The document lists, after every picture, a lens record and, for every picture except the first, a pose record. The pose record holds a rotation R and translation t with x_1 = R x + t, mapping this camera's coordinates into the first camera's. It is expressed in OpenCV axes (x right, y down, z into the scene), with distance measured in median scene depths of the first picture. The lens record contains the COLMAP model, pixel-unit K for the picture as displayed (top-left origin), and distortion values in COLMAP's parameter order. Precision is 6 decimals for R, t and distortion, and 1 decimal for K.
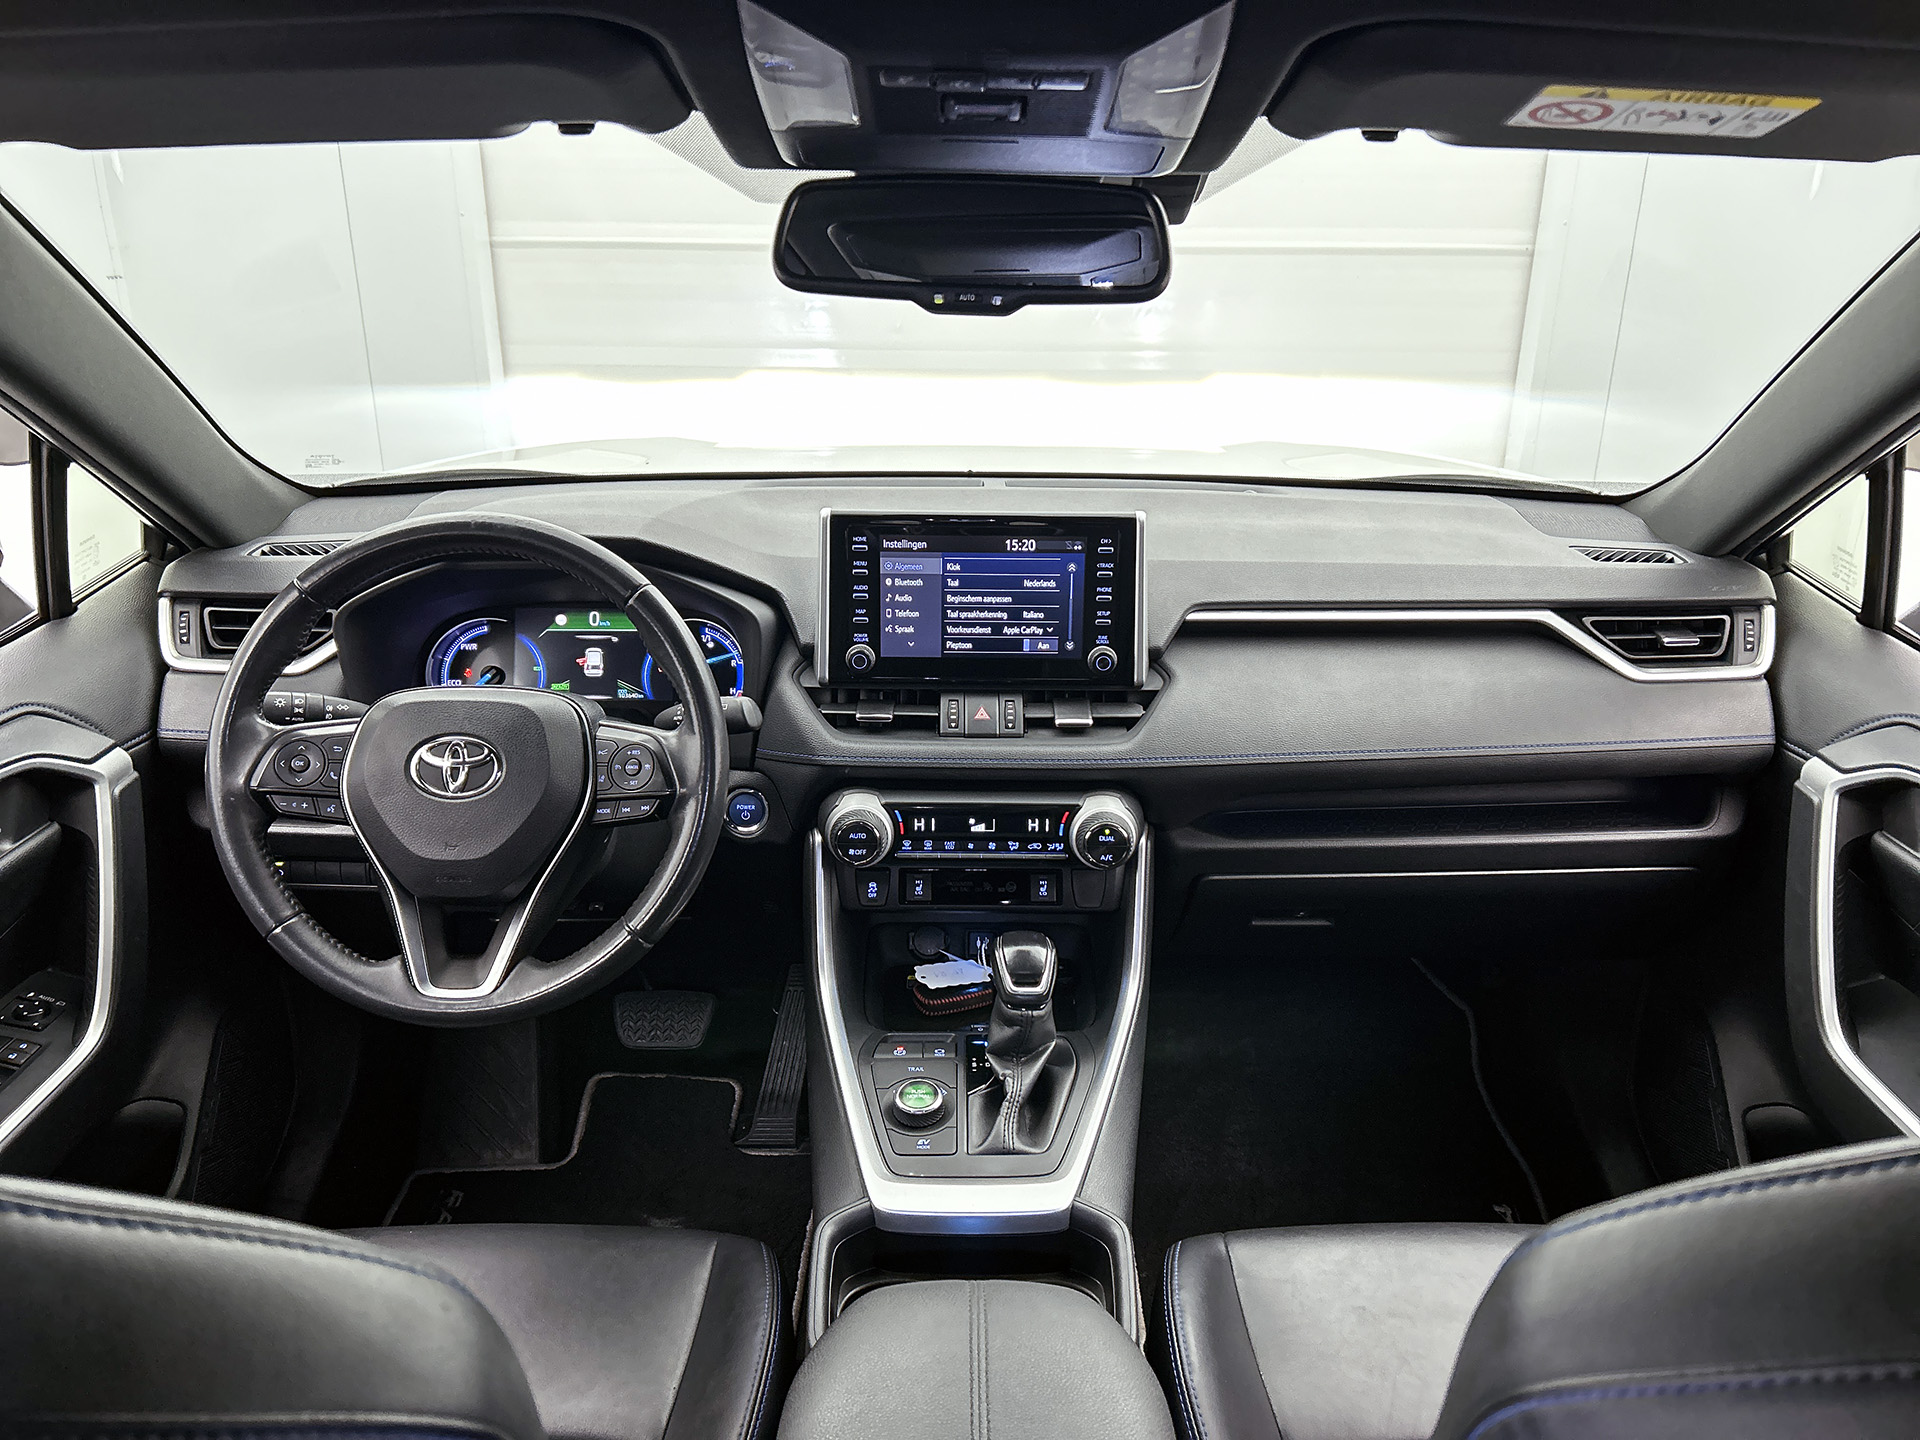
lens RADIAL K [[1450.7, 0, 1007.4], [0, 1450.7, 702.1], [0, 0, 1]] dist [0.033407, -0.046092]
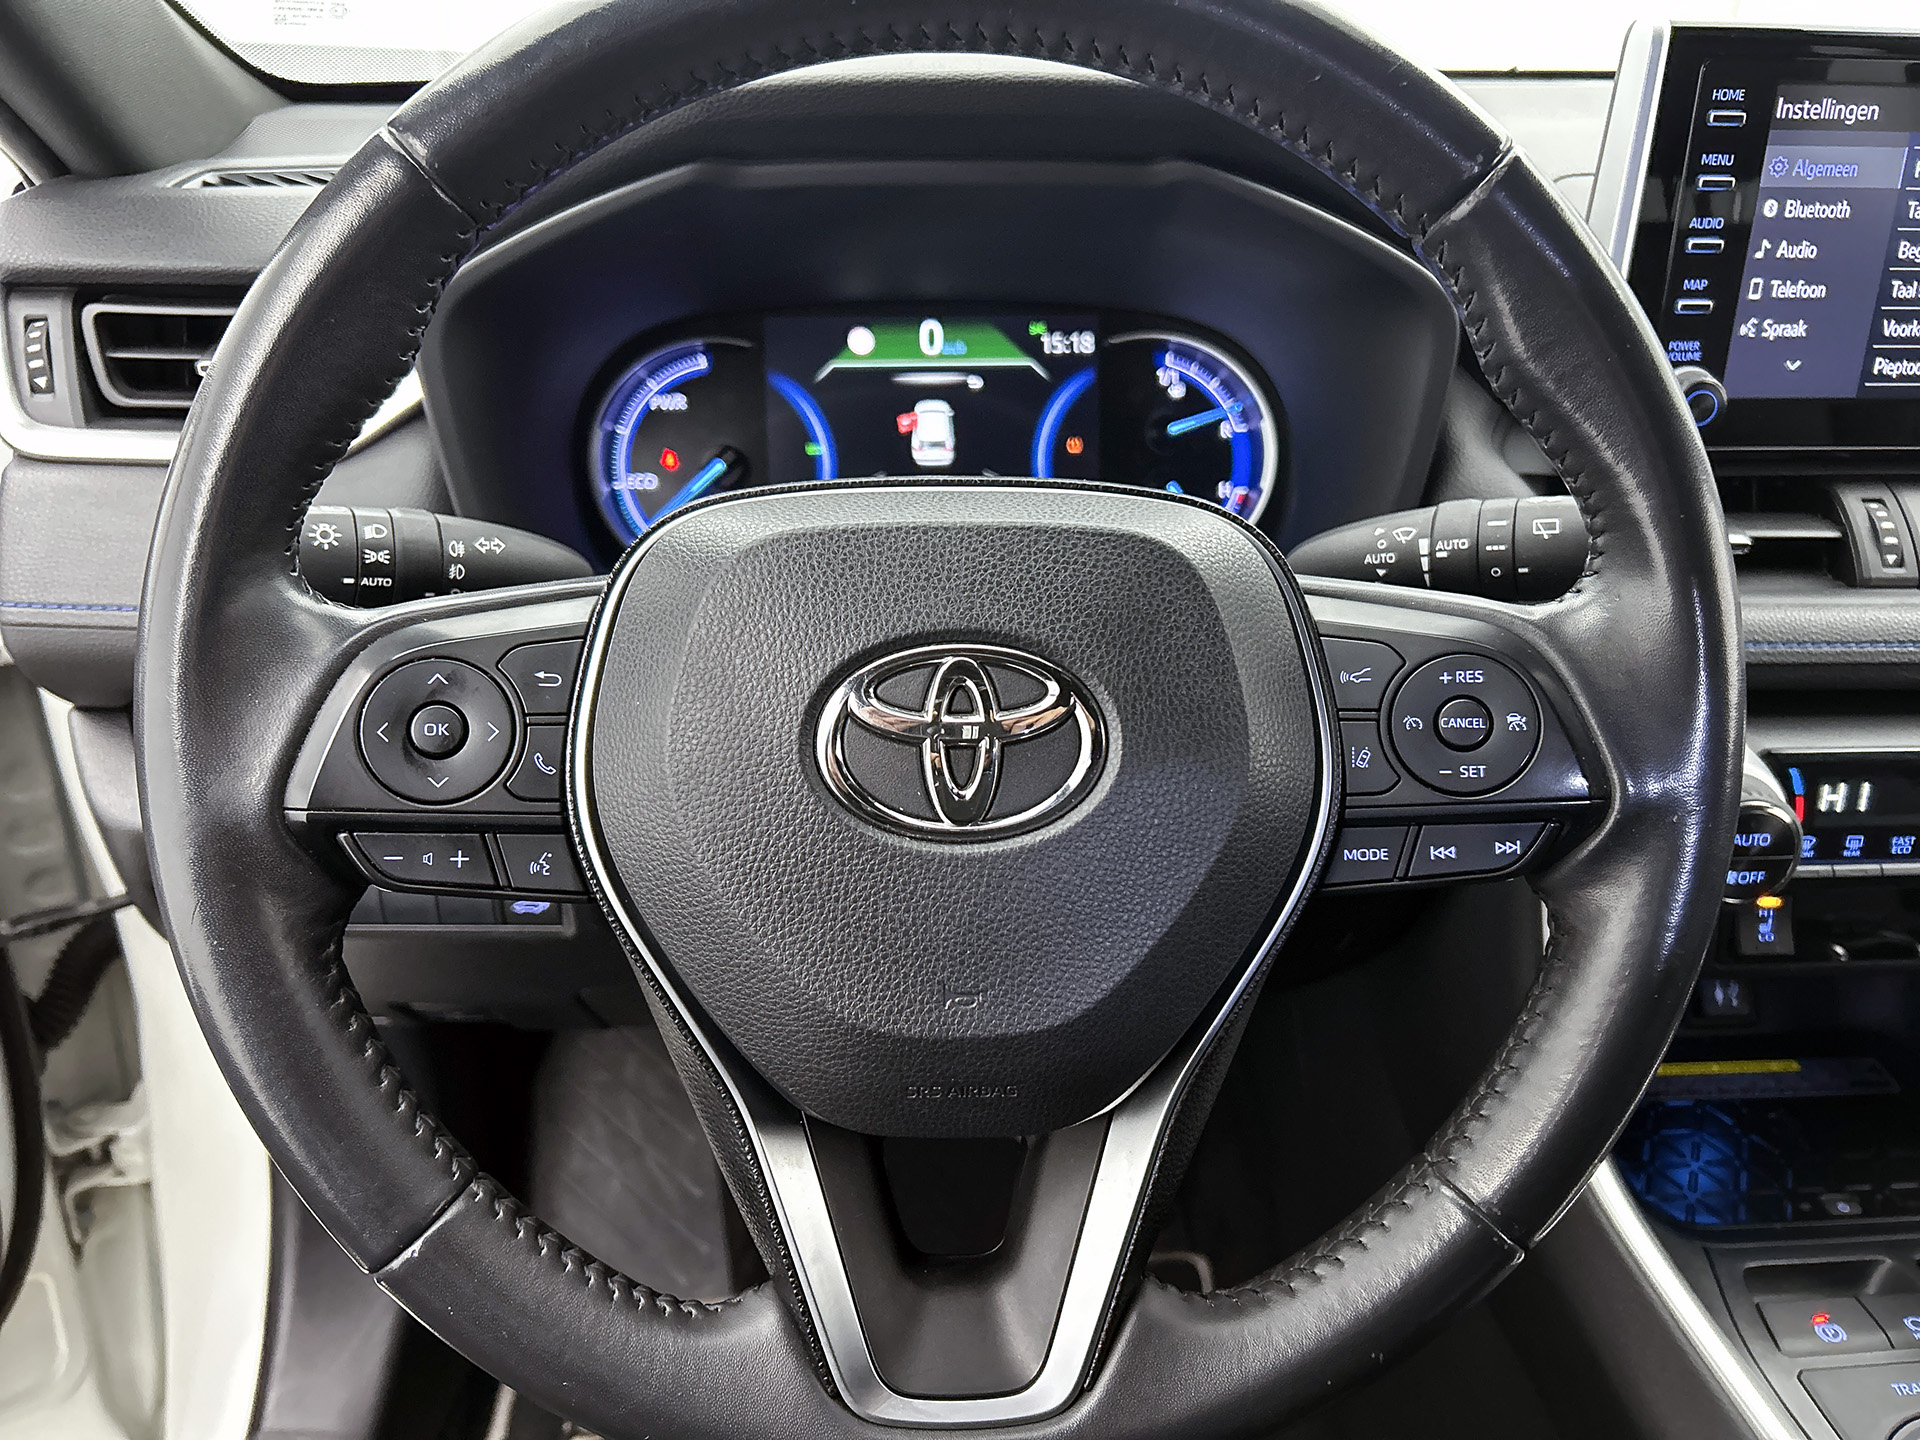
lens RADIAL K [[1450.7, 0, 971.6], [0, 1450.7, 717.5], [0, 0, 1]] dist [0.033407, -0.046092]
pose [[0.999384, -0.018886, 0.029578, -0.320485], [0.014528, 0.989878, 0.141172, -0.002646], [-0.031945, -0.140656, 0.989543, 0.580366]]
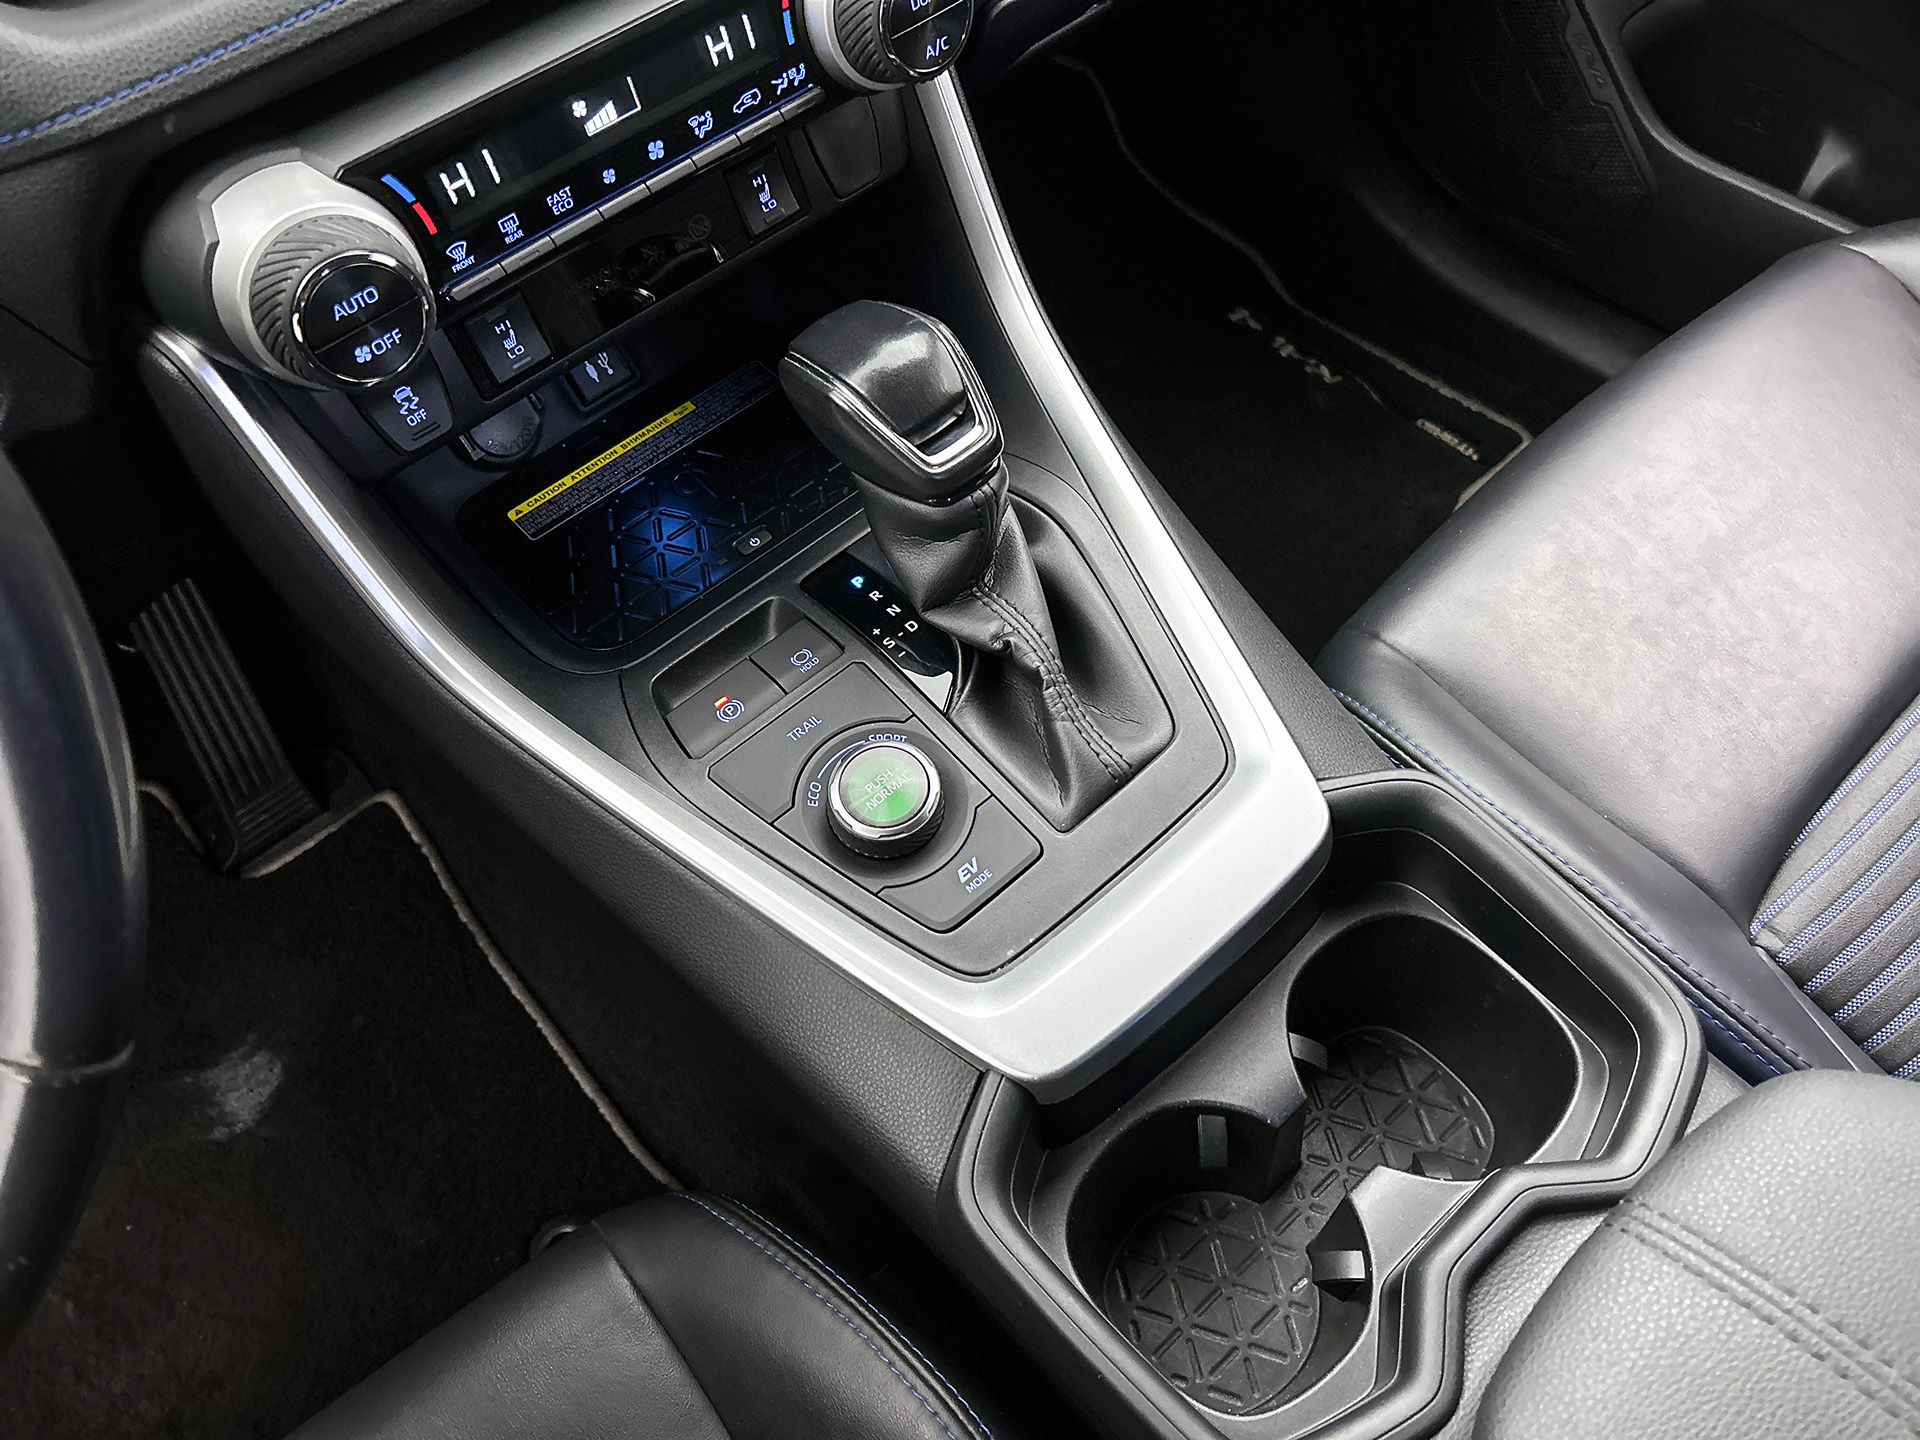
lens RADIAL K [[1450.7, 0, 970.8], [0, 1450.7, 733.8], [0, 0, 1]] dist [0.033407, -0.046092]
pose [[0.760525, -0.572309, 0.306701, -0.148761], [0.293495, 0.724340, 0.623853, -0.002956], [-0.579192, -0.384441, 0.718848, 0.614289]]
